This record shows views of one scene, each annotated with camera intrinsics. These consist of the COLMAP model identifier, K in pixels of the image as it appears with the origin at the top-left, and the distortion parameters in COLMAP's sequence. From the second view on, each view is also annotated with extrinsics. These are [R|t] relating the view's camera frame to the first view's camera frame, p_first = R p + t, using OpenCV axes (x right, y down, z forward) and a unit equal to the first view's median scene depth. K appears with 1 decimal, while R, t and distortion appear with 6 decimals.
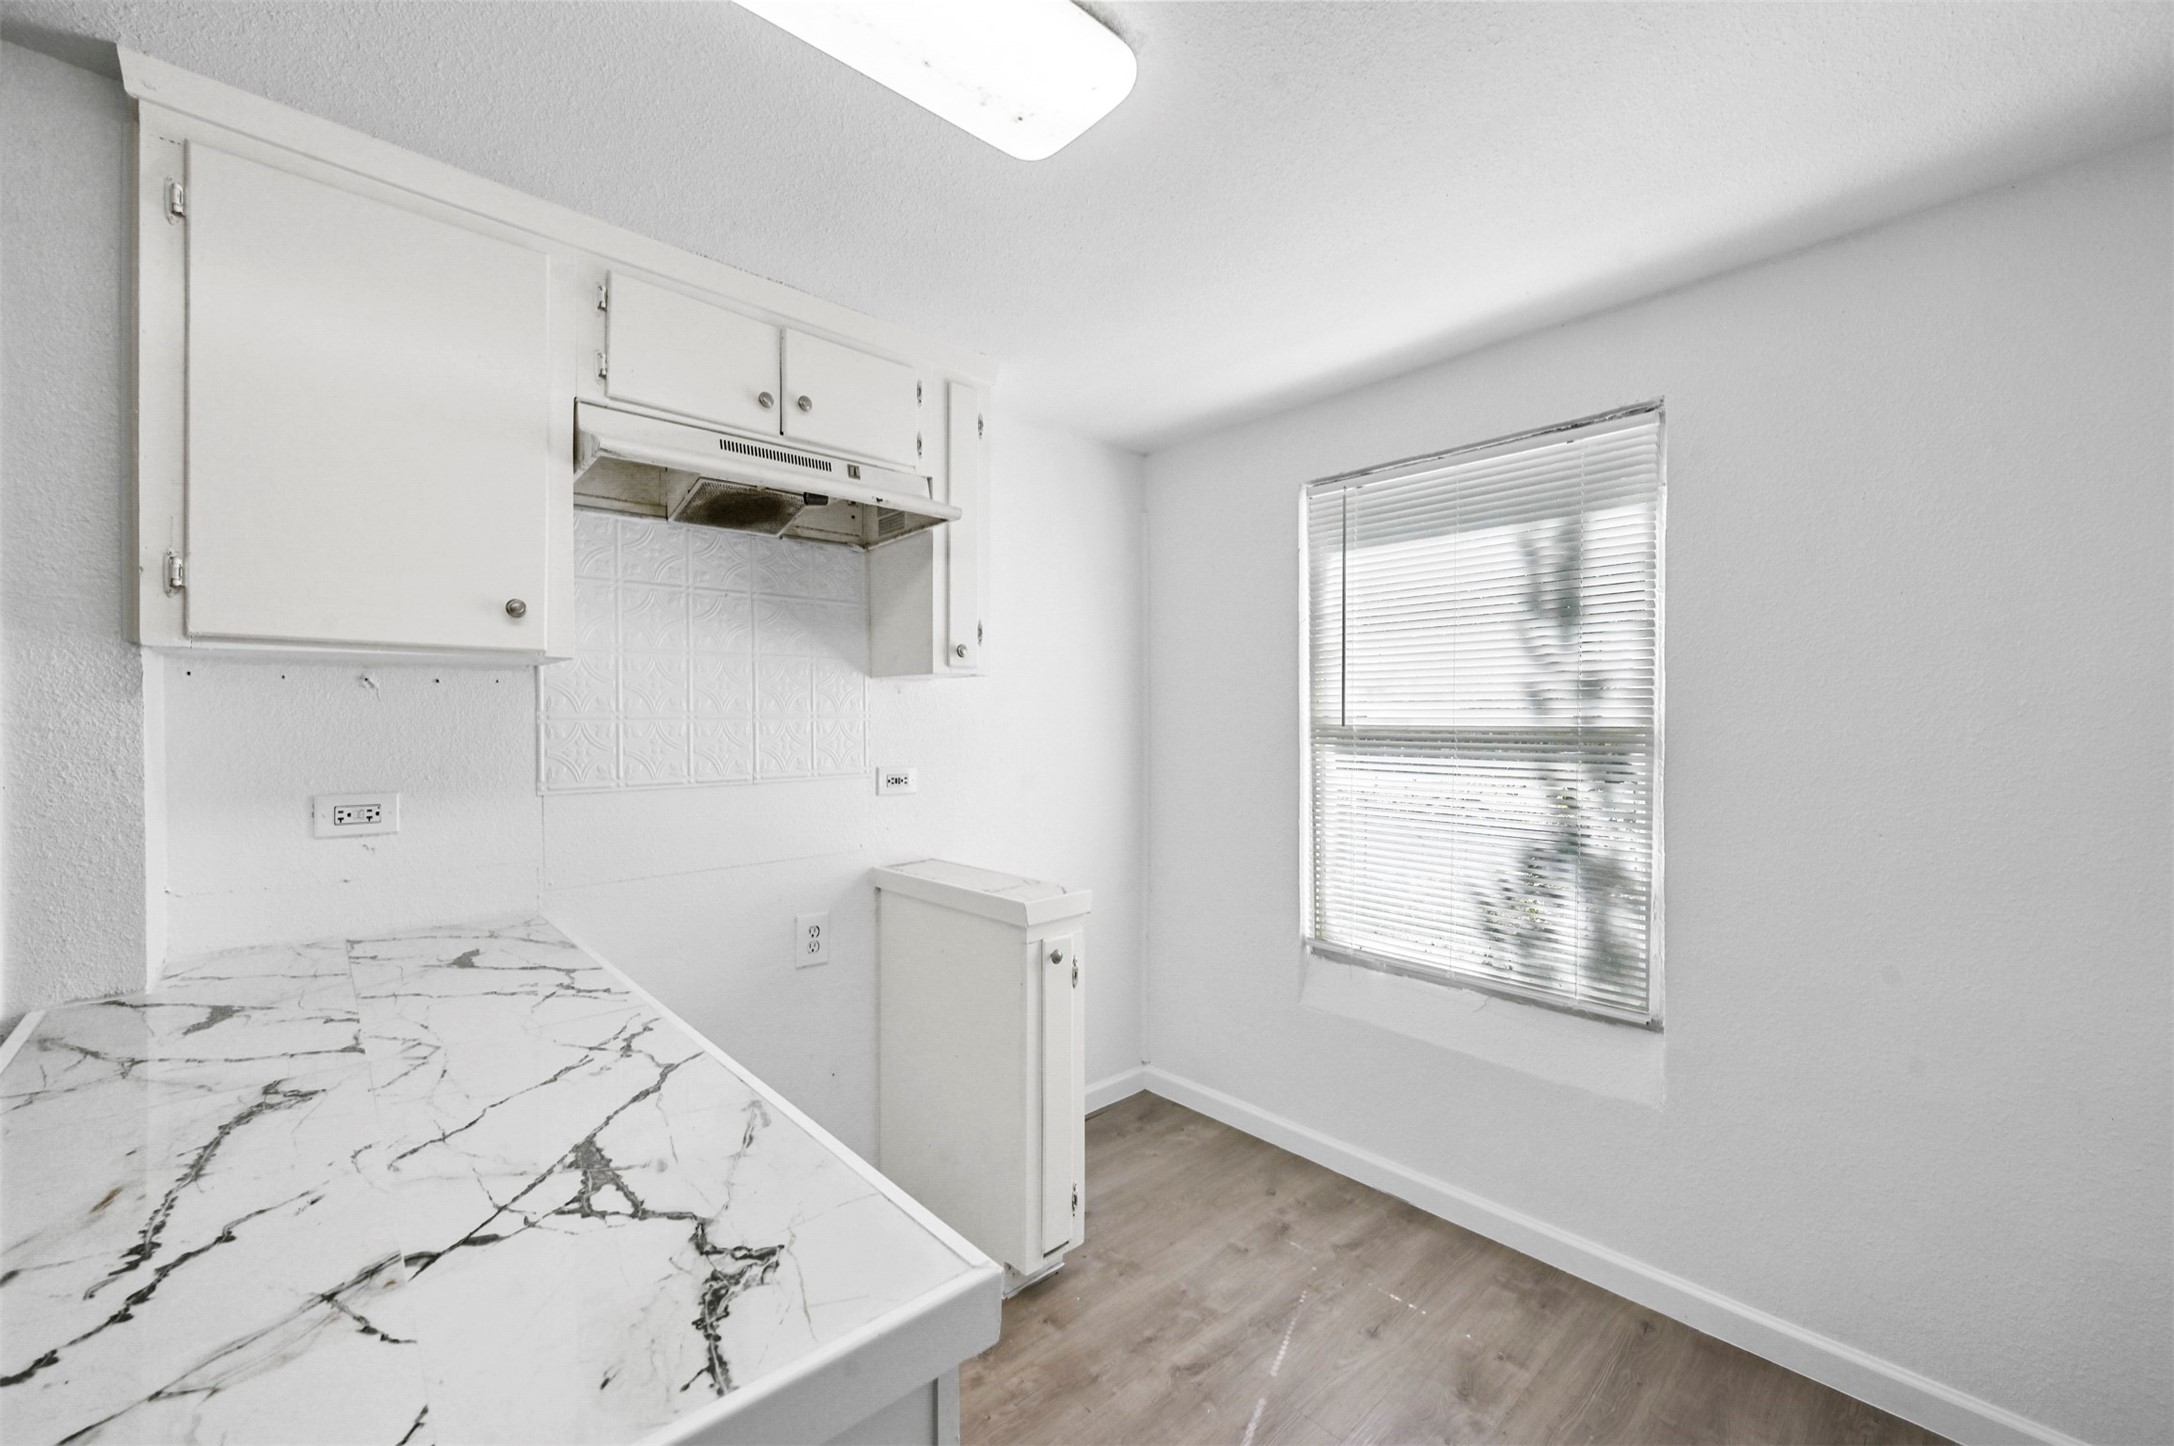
lens RADIAL K [[857.8, 0, 1080.8], [0, 857.8, 722.4], [0, 0, 1]] dist [-0.004814, 0.002676]
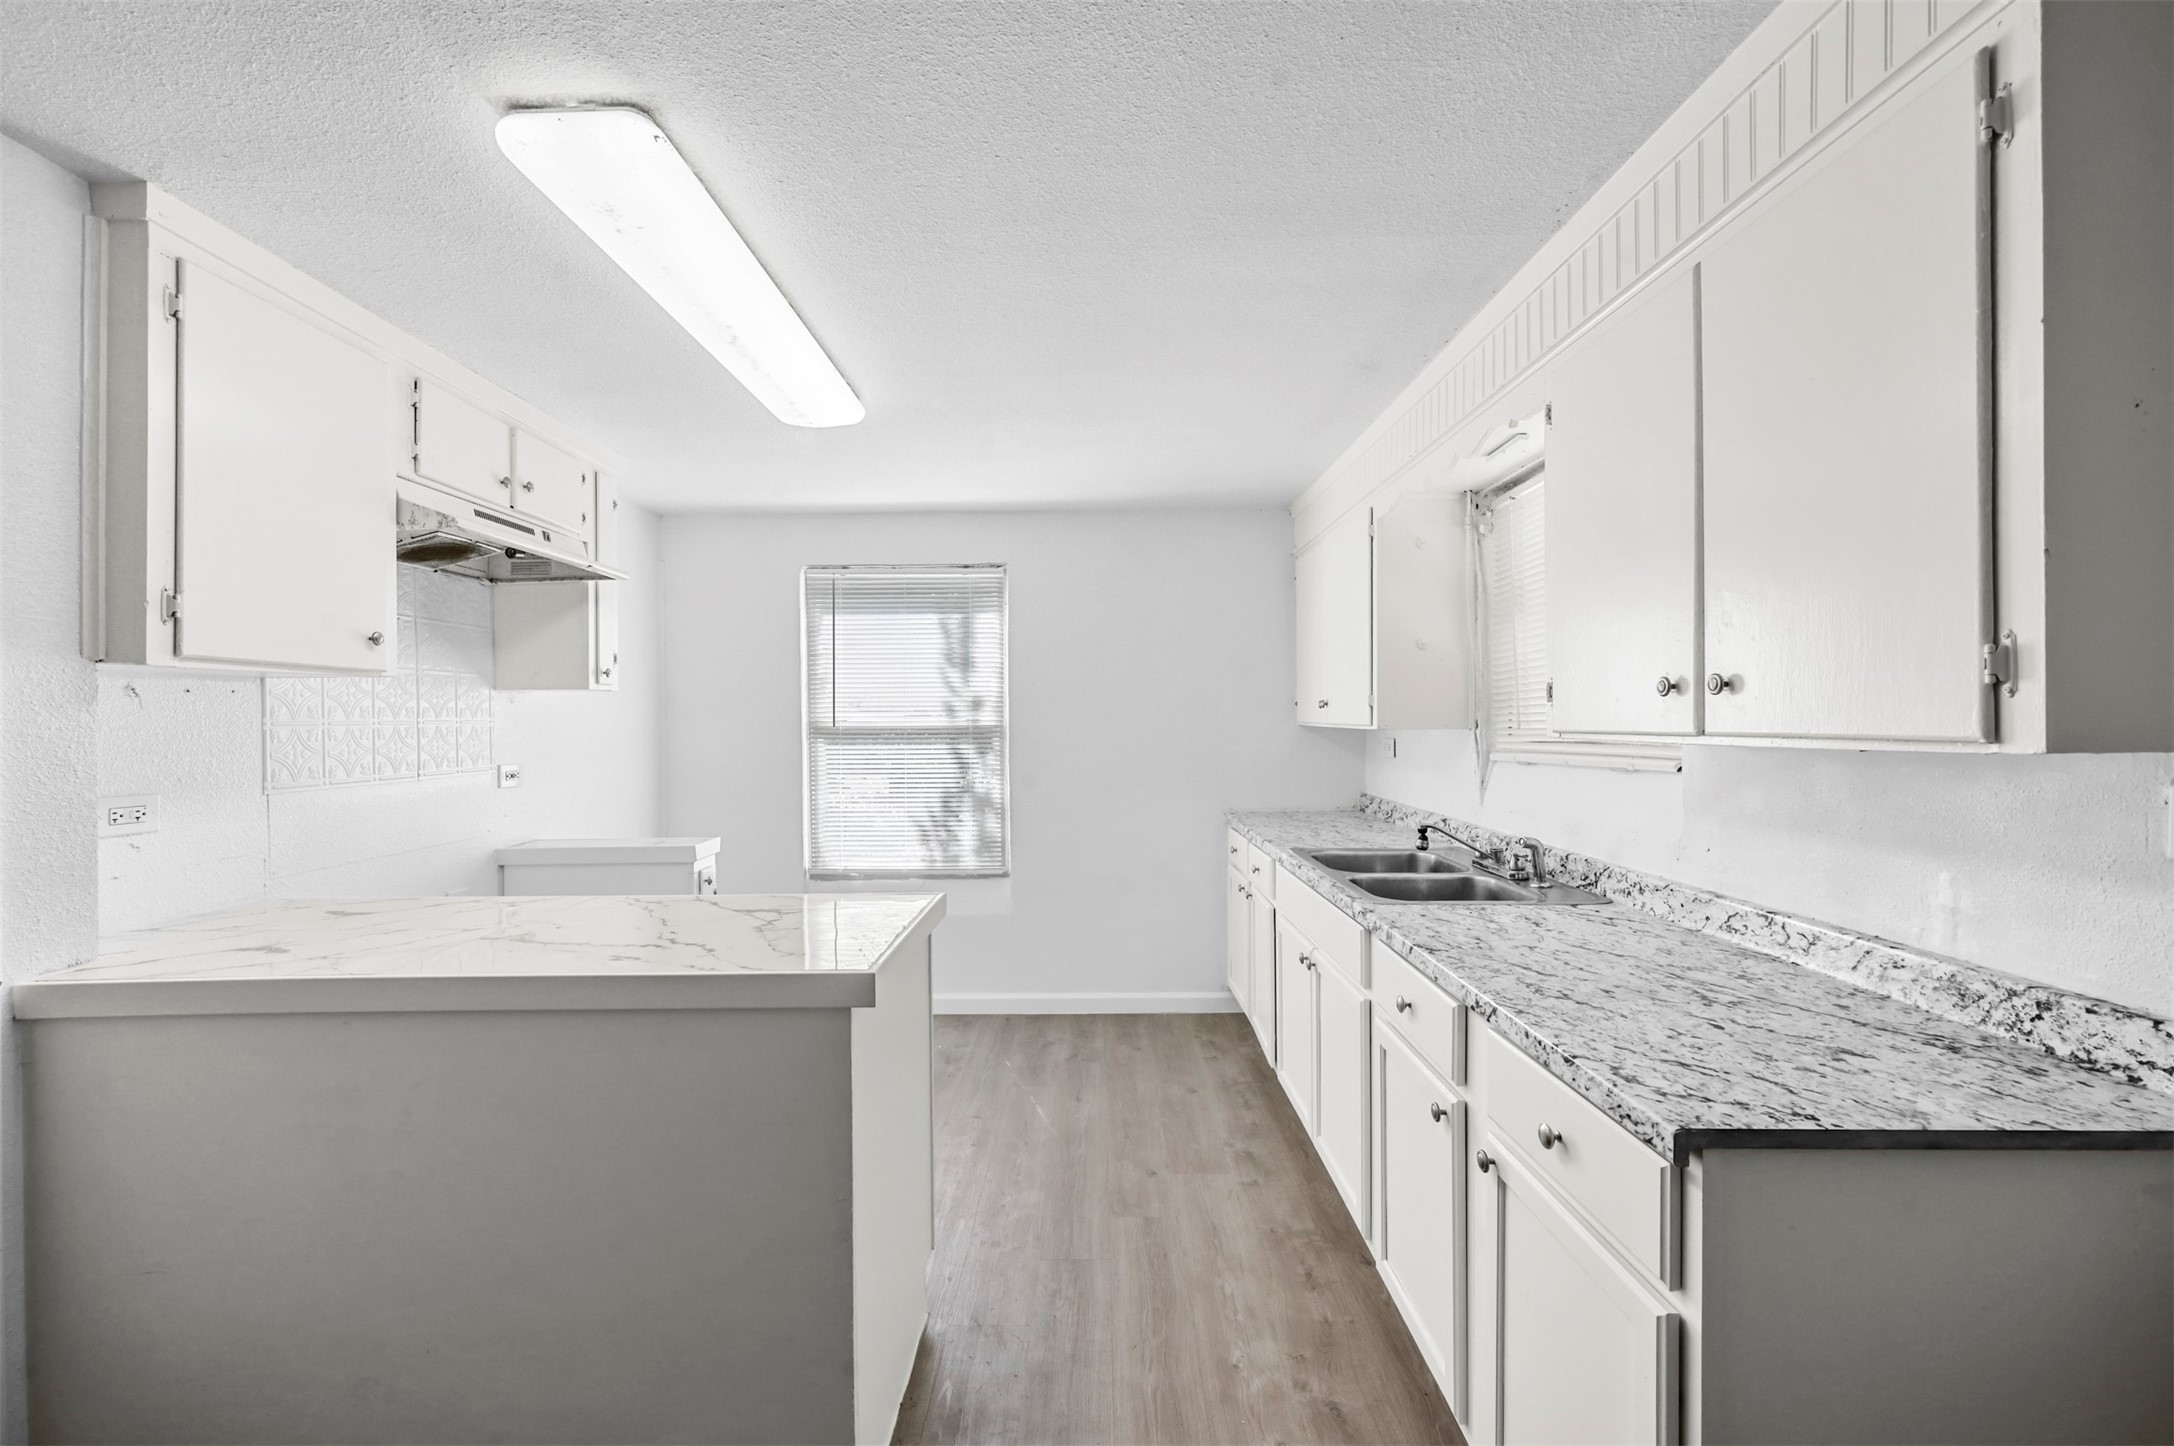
lens RADIAL K [[857.8, 0, 1080.8], [0, 857.8, 722.4], [0, 0, 1]] dist [-0.004814, 0.002676]
pose [[0.682139, -0.006268, 0.731196, -0.640568], [0.011791, 0.999928, -0.002429, 0.006470], [-0.731128, 0.010278, 0.682163, -0.475155]]
